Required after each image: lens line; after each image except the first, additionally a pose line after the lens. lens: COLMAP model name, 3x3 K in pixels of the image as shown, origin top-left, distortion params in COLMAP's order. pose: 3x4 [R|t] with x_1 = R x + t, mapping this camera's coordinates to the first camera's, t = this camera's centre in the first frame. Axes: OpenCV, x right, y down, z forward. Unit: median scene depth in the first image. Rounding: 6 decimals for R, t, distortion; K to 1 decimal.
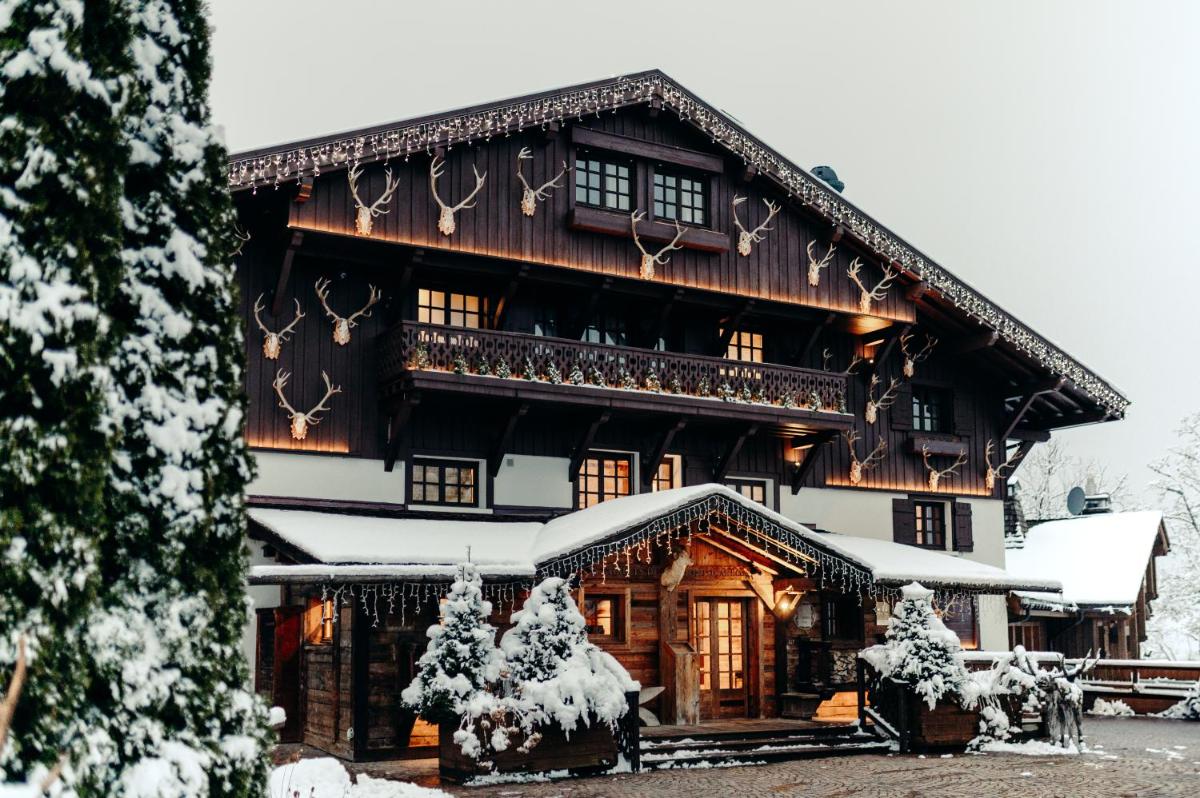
lens RADIAL K [[1342.1, 0, 603.7], [0, 1342.1, 417.9], [0, 0, 1]] dist [-0.025303, -0.013838]
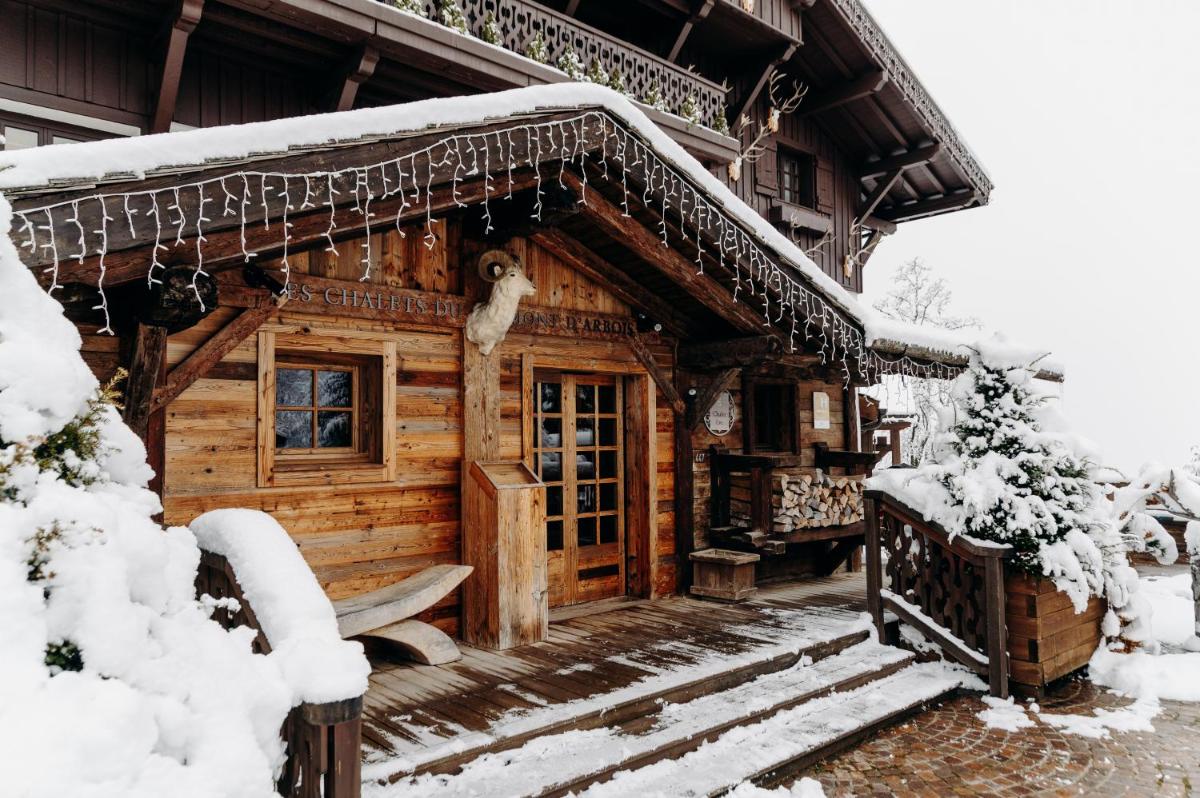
lens RADIAL K [[775.2, 0, 551.4], [0, 775.2, 387.5], [0, 0, 1]] dist [0.036240, 0.000991]
pose [[0.989329, 0.001462, 0.145690, 0.031622], [-0.013828, 0.996378, 0.083899, 0.113348], [-0.145039, -0.085018, 0.985766, 0.701885]]
